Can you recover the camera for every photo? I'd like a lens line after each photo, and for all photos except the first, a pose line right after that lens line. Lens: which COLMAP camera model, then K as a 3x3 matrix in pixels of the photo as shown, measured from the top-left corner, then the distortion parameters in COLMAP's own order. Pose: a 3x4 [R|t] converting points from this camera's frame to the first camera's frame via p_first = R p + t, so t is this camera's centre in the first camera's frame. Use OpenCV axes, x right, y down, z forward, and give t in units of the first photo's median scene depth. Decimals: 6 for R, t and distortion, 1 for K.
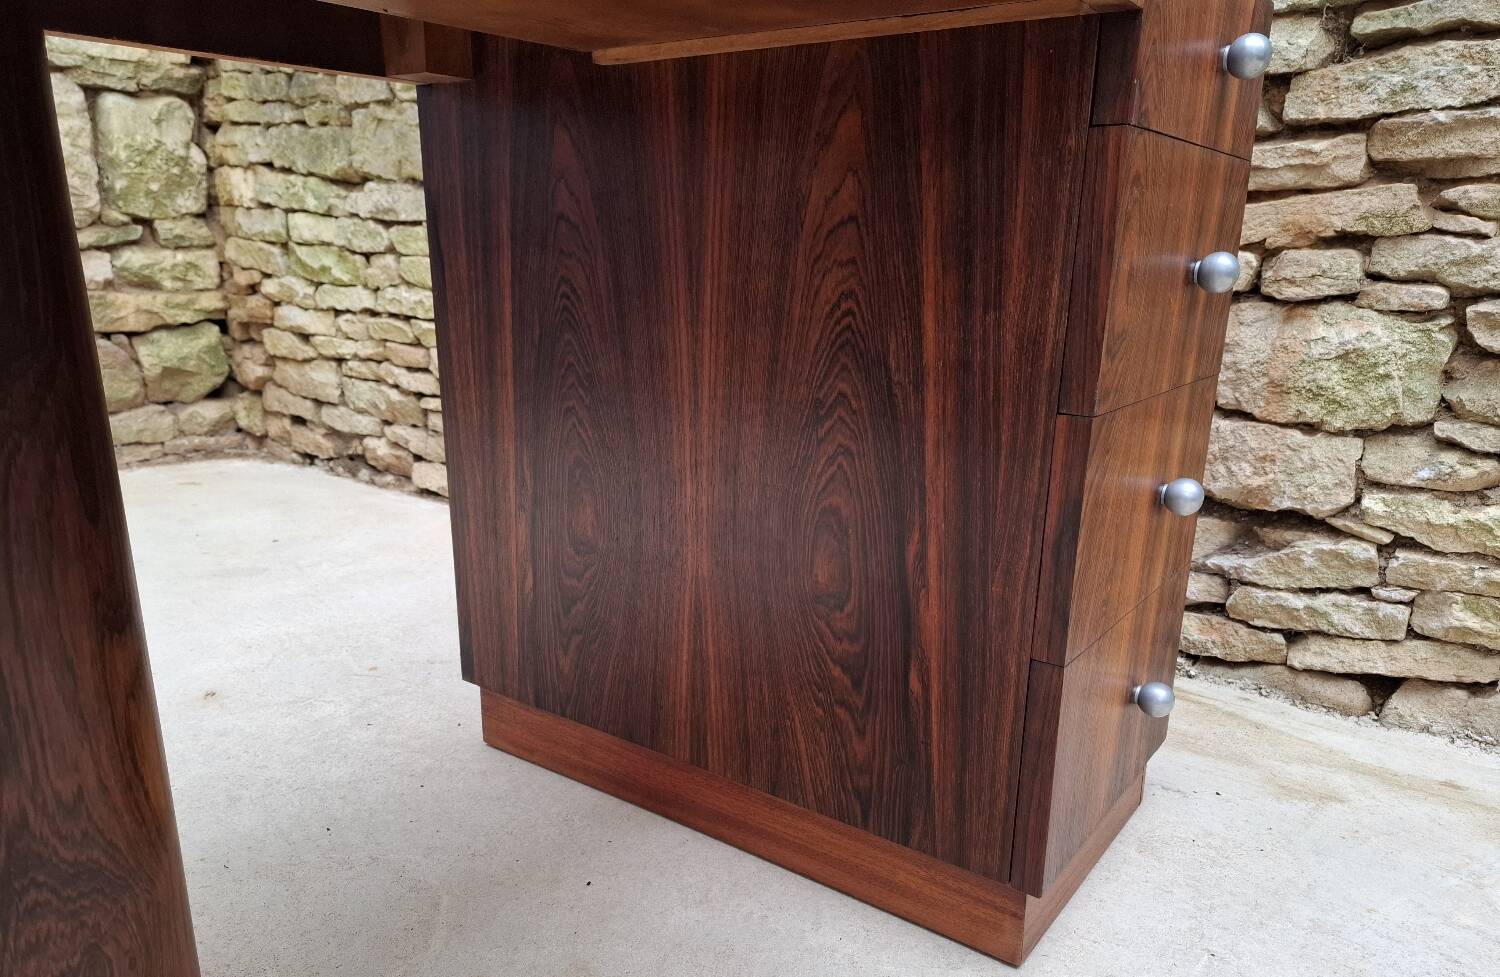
lens RADIAL K [[1032.1, 0, 762.3], [0, 1032.1, 561.9], [0, 0, 1]] dist [0.041163, -0.032630]
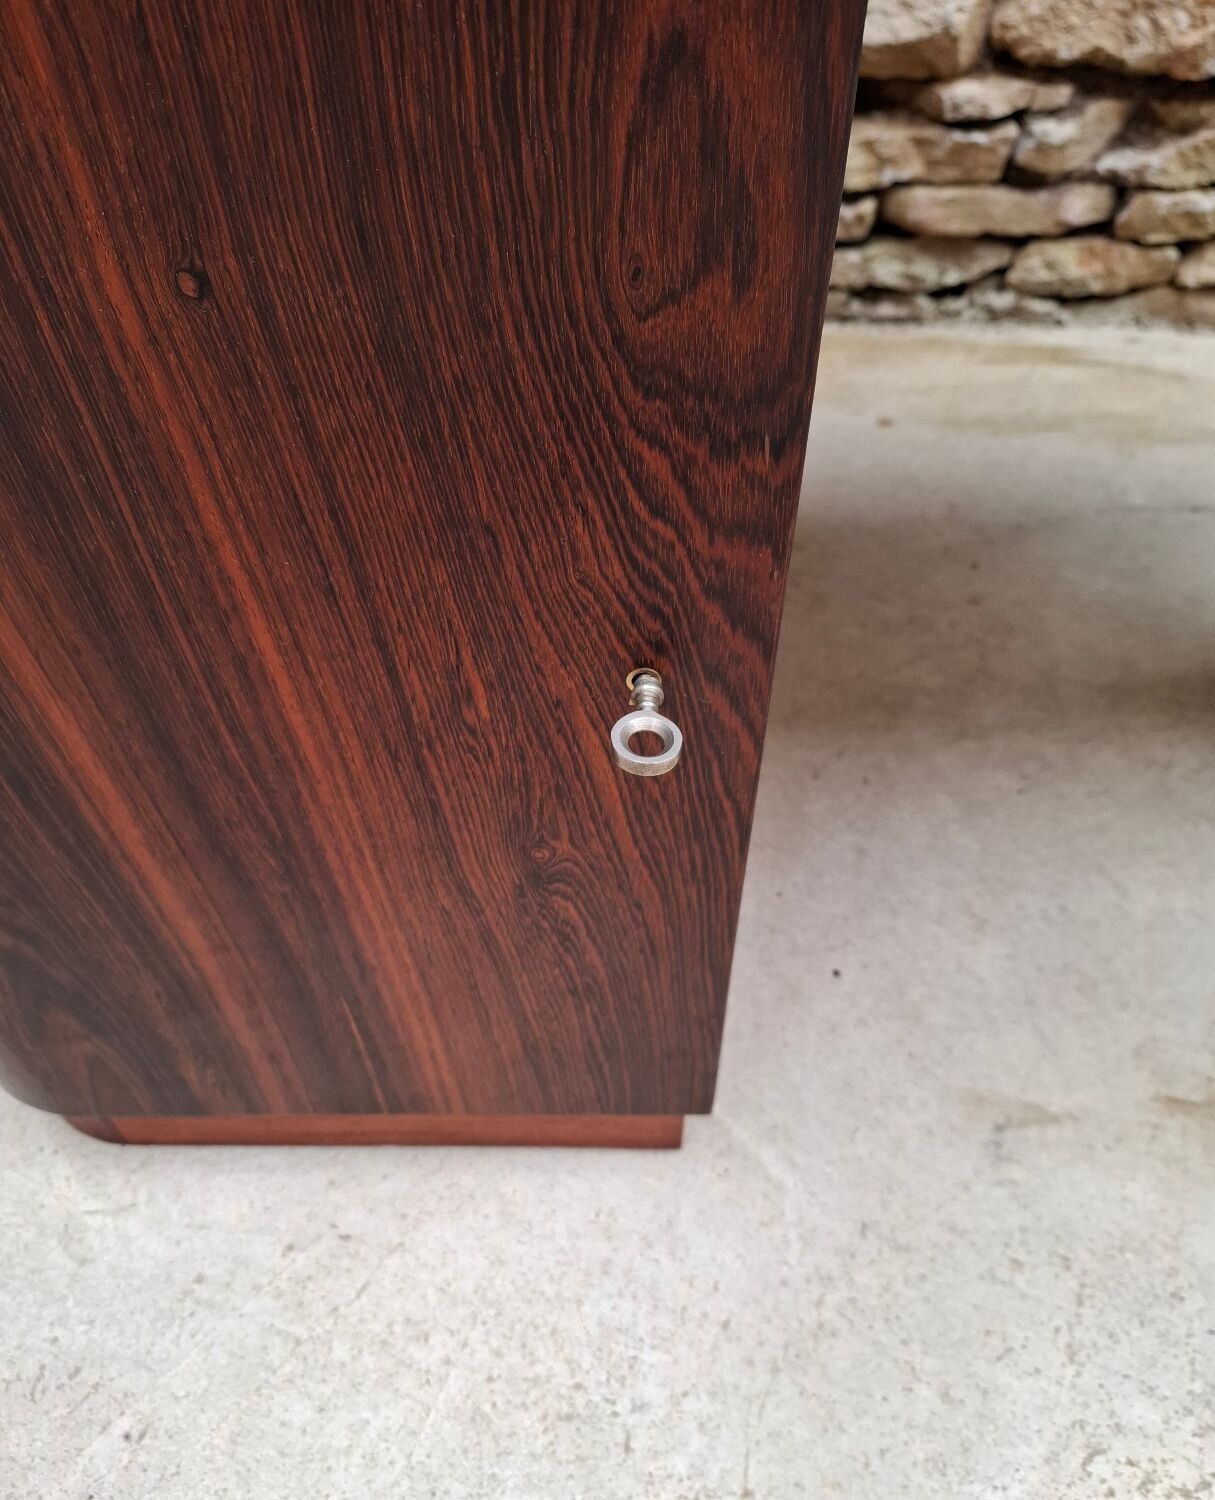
lens RADIAL K [[1134.9, 0, 608.6], [0, 1134.9, 802.5], [0, 0, 1]] dist [0.017485, -0.028251]
pose [[0.834094, -0.439700, 0.333093, -0.368110], [0.180009, 0.787748, 0.589109, -0.196489], [-0.521425, -0.431413, 0.736206, 0.397607]]
